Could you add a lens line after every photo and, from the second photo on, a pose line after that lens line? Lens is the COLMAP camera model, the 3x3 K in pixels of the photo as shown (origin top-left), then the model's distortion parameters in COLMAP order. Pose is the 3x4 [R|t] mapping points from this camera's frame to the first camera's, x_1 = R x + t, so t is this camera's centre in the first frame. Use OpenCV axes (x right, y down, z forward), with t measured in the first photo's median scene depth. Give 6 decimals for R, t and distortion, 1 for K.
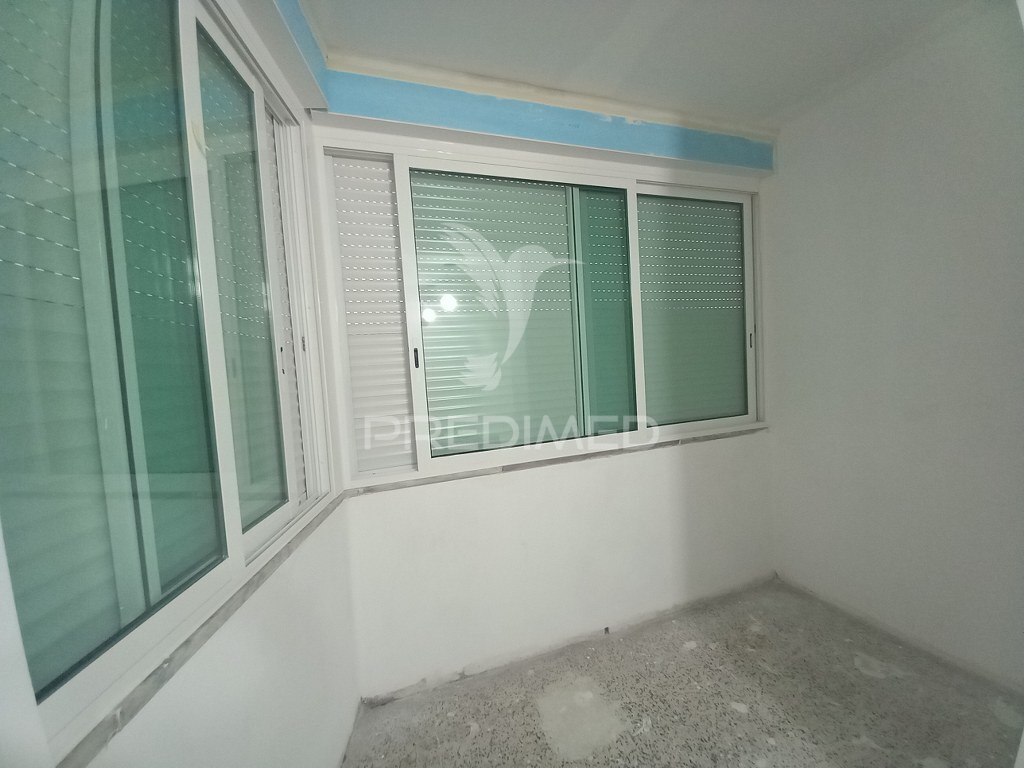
lens RADIAL K [[402.3, 0, 507.8], [0, 402.3, 391.3], [0, 0, 1]] dist [0.013130, -0.014278]
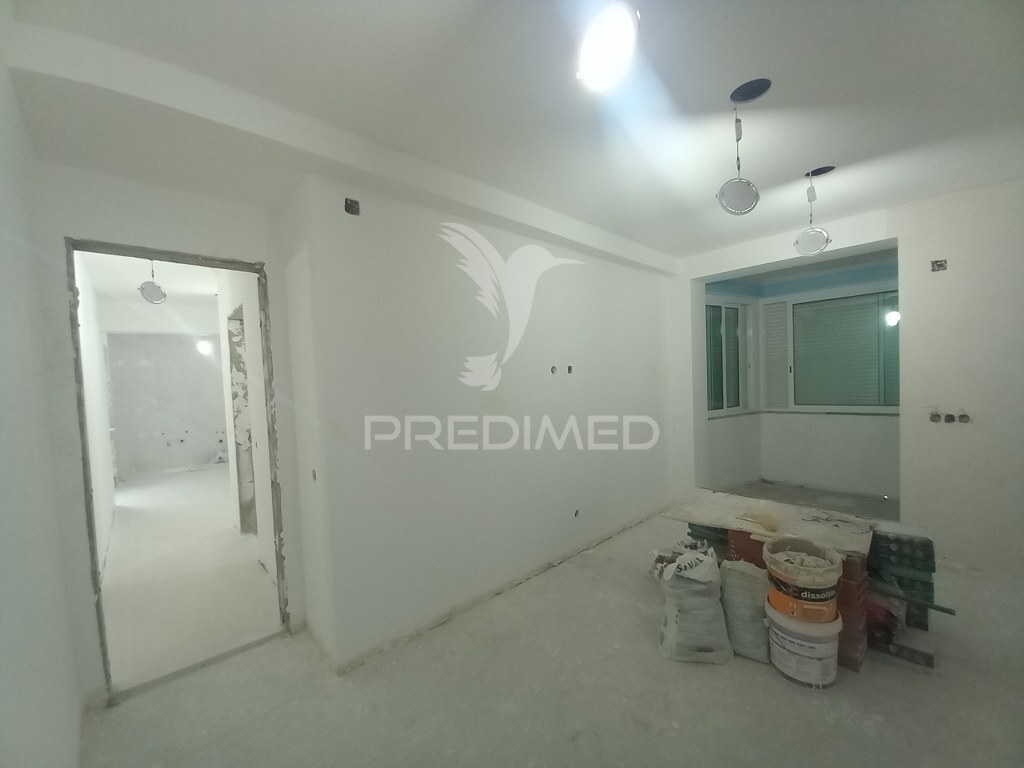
lens RADIAL K [[402.3, 0, 507.8], [0, 402.3, 391.3], [0, 0, 1]] dist [0.013130, -0.014278]
pose [[0.401827, 0.089854, -0.911297, 1.590660], [-0.003555, 0.995320, 0.096571, -0.194465], [0.915709, -0.035565, 0.400265, -1.978924]]
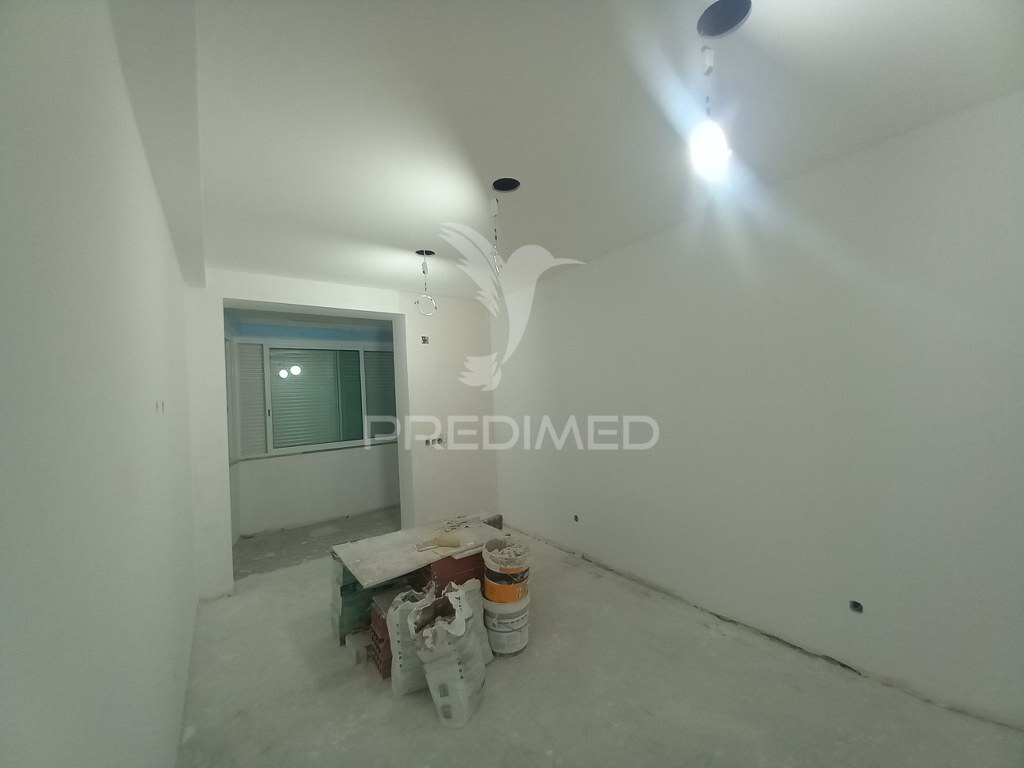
lens RADIAL K [[402.3, 0, 507.8], [0, 402.3, 391.3], [0, 0, 1]] dist [0.013130, -0.014278]
pose [[0.958615, 0.032639, 0.282827, 0.572907], [-0.020260, 0.998709, -0.046583, -0.134639], [-0.283983, 0.038925, 0.958039, -2.187363]]
